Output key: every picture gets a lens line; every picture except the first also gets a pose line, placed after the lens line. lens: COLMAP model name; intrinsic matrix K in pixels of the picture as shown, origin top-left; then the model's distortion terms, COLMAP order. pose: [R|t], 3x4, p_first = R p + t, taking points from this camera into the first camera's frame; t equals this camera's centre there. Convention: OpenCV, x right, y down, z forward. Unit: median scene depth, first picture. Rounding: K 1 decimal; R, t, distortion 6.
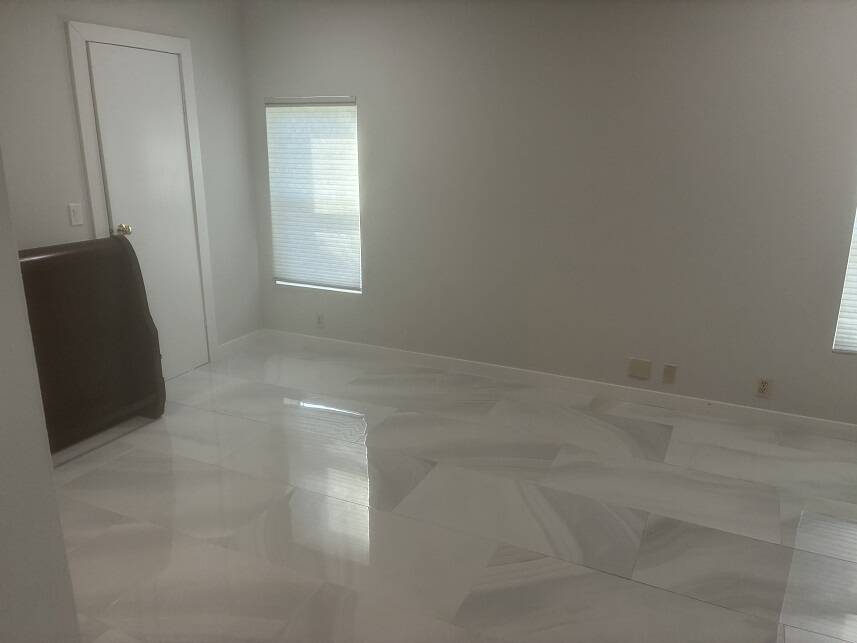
lens RADIAL K [[648.9, 0, 428.0], [0, 648.9, 319.0], [0, 0, 1]] dist [0.057430, -0.074308]
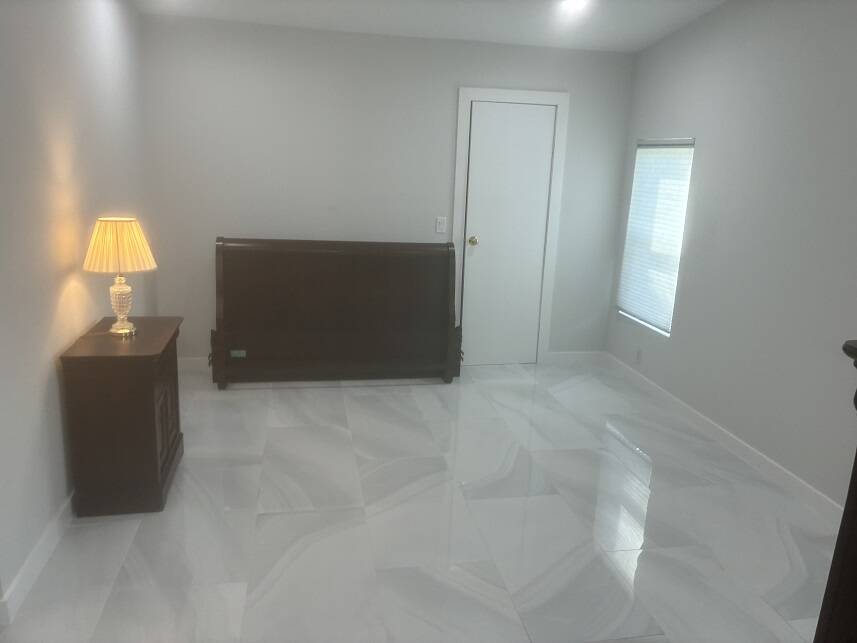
lens RADIAL K [[627.3, 0, 428.5], [0, 627.3, 321.5], [0, 0, 1]] dist [0.036111, -0.002303]
pose [[0.608814, 0.218752, -0.762557, 0.402713], [-0.250600, 0.965042, 0.076763, -0.044423], [0.752692, 0.144363, 0.642351, 0.118324]]
